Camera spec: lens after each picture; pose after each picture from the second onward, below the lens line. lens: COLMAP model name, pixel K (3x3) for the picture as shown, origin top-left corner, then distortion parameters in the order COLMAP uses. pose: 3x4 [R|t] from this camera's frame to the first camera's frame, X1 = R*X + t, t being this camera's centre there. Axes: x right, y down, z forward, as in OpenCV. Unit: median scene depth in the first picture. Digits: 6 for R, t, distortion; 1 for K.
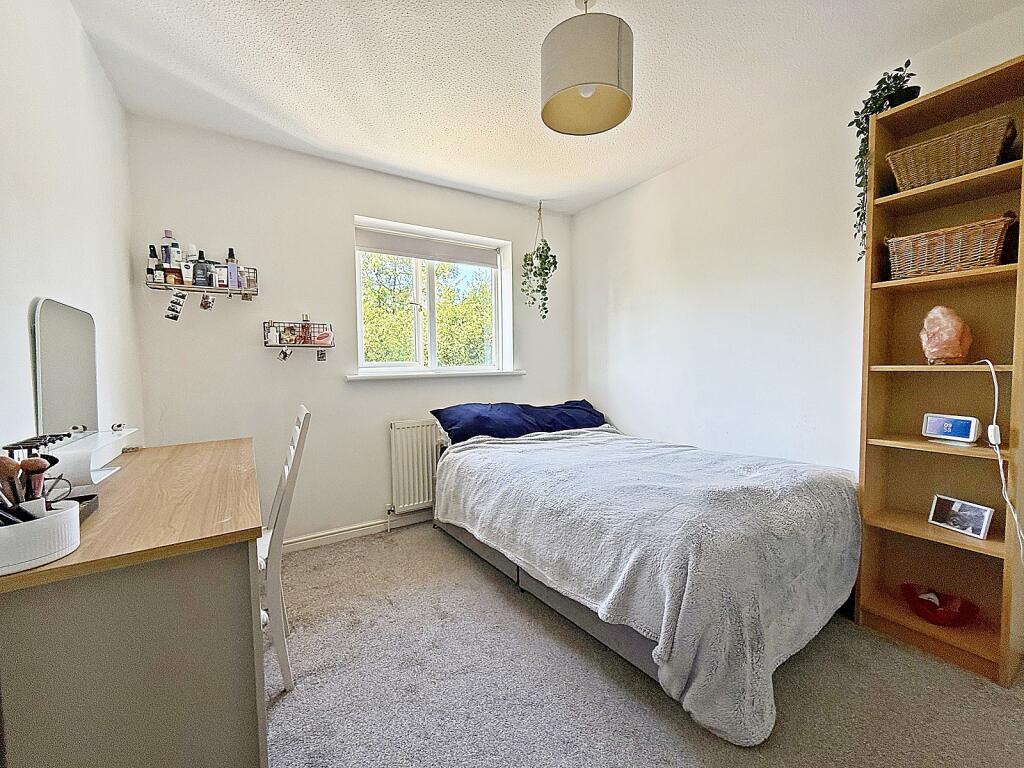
lens RADIAL K [[399.7, 0, 512.0], [0, 399.7, 384.0], [0, 0, 1]] dist [0.001692, 0.000191]
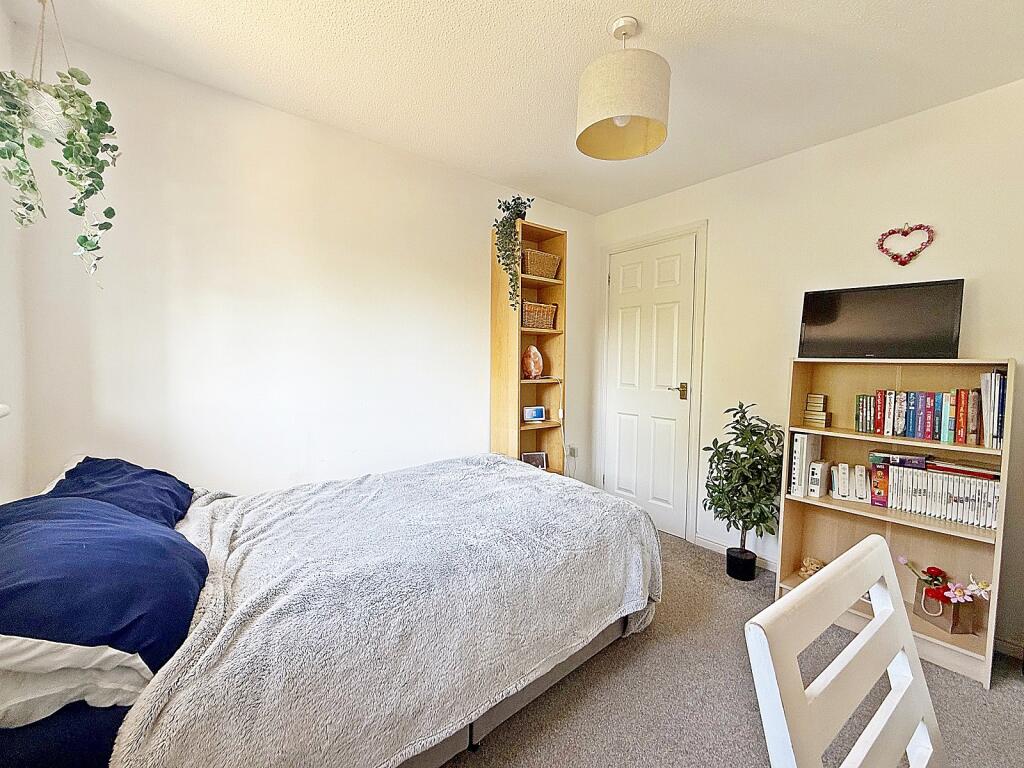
lens RADIAL K [[415.5, 0, 512.0], [0, 415.5, 384.0], [0, 0, 1]] dist [-0.001306, -0.000041]
pose [[-0.069909, -0.037357, 0.996854, -0.754665], [0.034147, 0.998623, 0.039818, -0.099937], [-0.996969, 0.036824, -0.068537, 1.195814]]
